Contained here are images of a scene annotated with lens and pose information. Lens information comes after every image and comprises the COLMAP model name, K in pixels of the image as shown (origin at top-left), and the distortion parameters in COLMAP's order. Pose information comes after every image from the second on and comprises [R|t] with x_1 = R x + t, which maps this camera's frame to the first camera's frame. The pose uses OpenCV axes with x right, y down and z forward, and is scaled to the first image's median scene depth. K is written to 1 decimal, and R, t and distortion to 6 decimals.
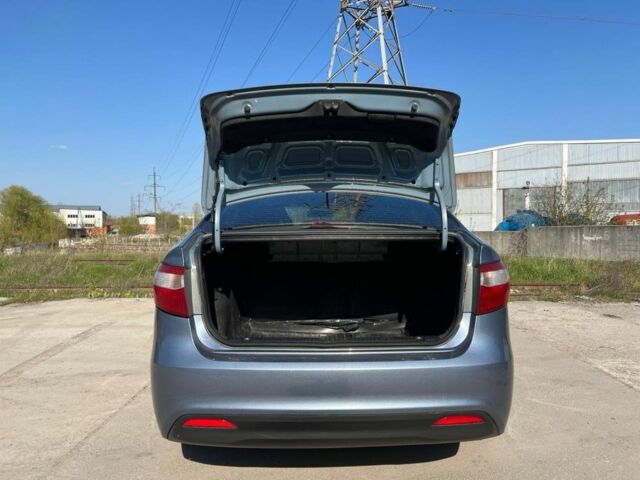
lens RADIAL K [[487.7, 0, 319.2], [0, 487.7, 242.6], [0, 0, 1]] dist [0.058076, -0.073723]
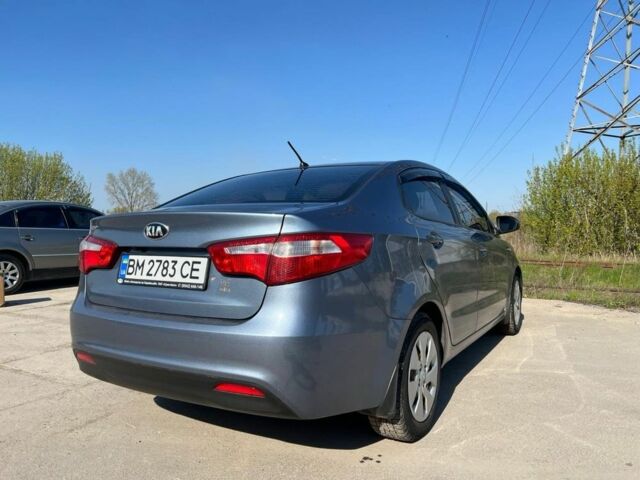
lens RADIAL K [[486.3, 0, 320.0], [0, 486.3, 240.0], [0, 0, 1]] dist [0.067755, -0.085065]
pose [[0.852276, 0.010241, -0.522992, 0.214038], [-0.013310, 0.999909, -0.002111, 0.013714], [0.522923, 0.008761, 0.852335, 0.055208]]
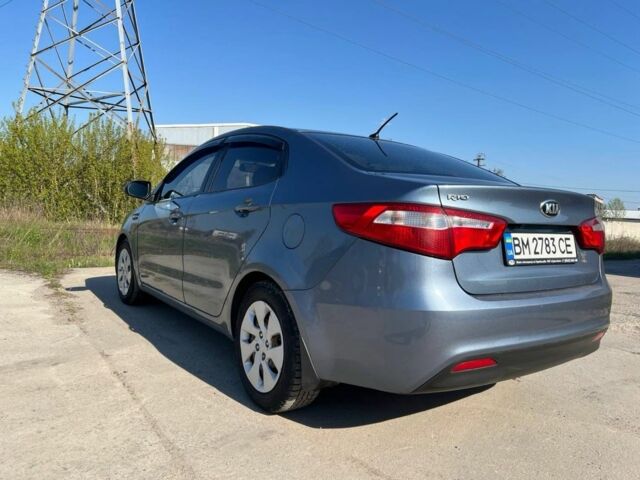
lens RADIAL K [[487.7, 0, 319.2], [0, 487.7, 242.6], [0, 0, 1]] dist [0.058076, -0.073723]
pose [[0.814890, 0.005225, 0.579592, -0.240116], [-0.036608, 0.998427, 0.042468, 0.020872], [-0.578458, -0.055825, 0.813800, 0.089332]]
